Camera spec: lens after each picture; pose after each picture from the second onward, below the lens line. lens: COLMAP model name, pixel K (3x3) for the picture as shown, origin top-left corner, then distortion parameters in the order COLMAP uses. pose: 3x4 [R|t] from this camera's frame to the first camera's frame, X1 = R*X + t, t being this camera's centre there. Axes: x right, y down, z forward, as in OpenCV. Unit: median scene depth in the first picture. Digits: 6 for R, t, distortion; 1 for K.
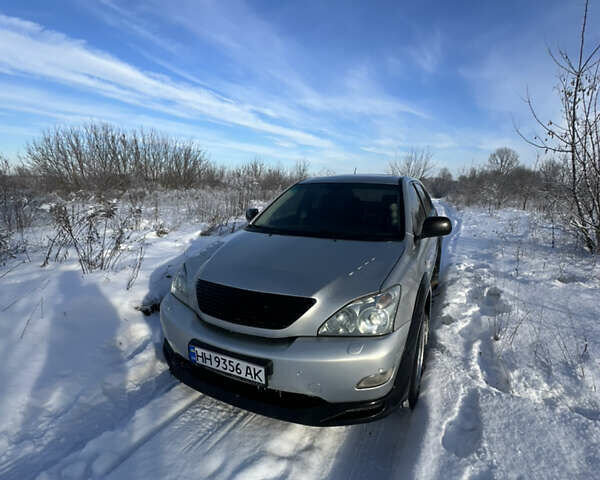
lens RADIAL K [[312.9, 0, 299.2], [0, 312.9, 243.4], [0, 0, 1]] dist [-0.001210, 0.000185]
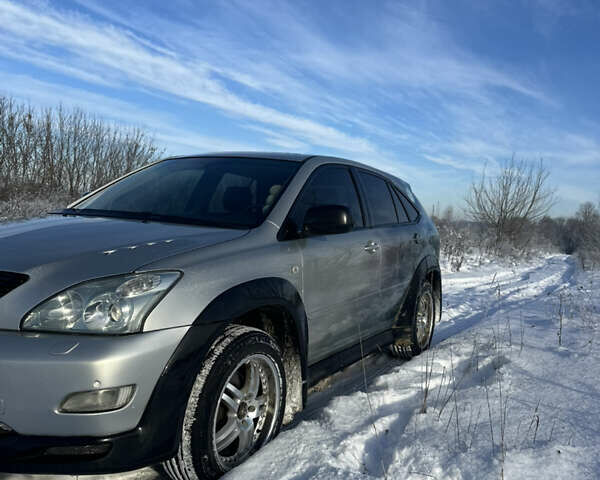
lens RADIAL K [[547.8, 0, 300.0], [0, 547.8, 240.0], [0, 0, 1]] dist [0.111163, -0.176935]
pose [[0.996473, 0.060483, -0.058161, 0.442667], [-0.068355, 0.987129, -0.144584, 0.151644], [0.048667, 0.148050, 0.987782, -0.096379]]
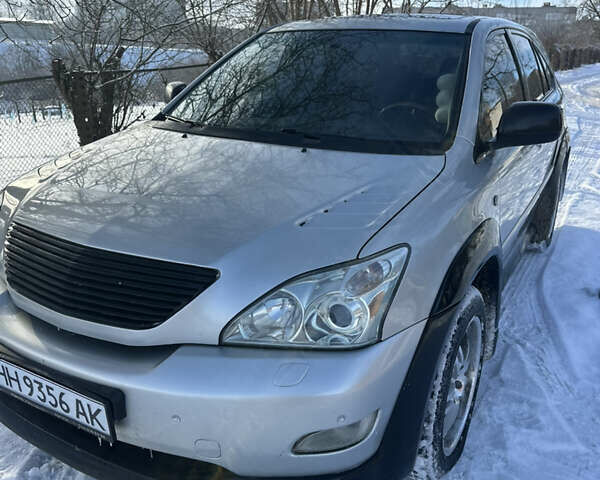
lens RADIAL K [[547.8, 0, 300.0], [0, 547.8, 240.0], [0, 0, 1]] dist [0.111163, -0.176935]
pose [[0.997710, 0.032068, -0.059549, 0.145092], [-0.022594, 0.987897, 0.153455, -0.001224], [0.063749, -0.151758, 0.986360, 0.116363]]
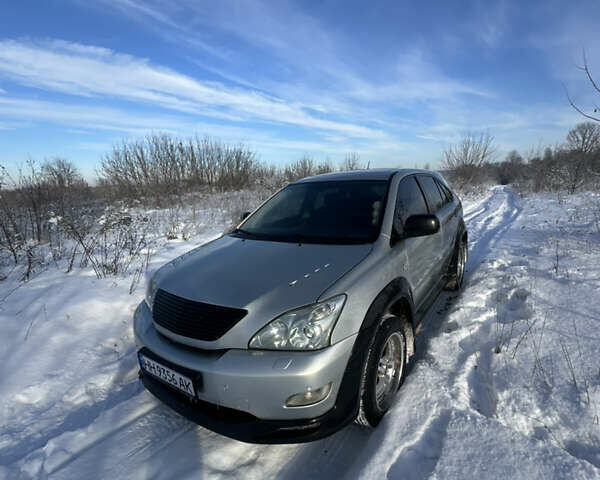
lens RADIAL K [[312.6, 0, 303.1], [0, 312.6, 243.6], [0, 0, 1]] dist [-0.000195, 0.000094]
pose [[0.985706, -0.027392, -0.166234, 0.248809], [0.029807, 0.999483, 0.012047, -0.021345], [0.165819, -0.016830, 0.986013, 0.055794]]
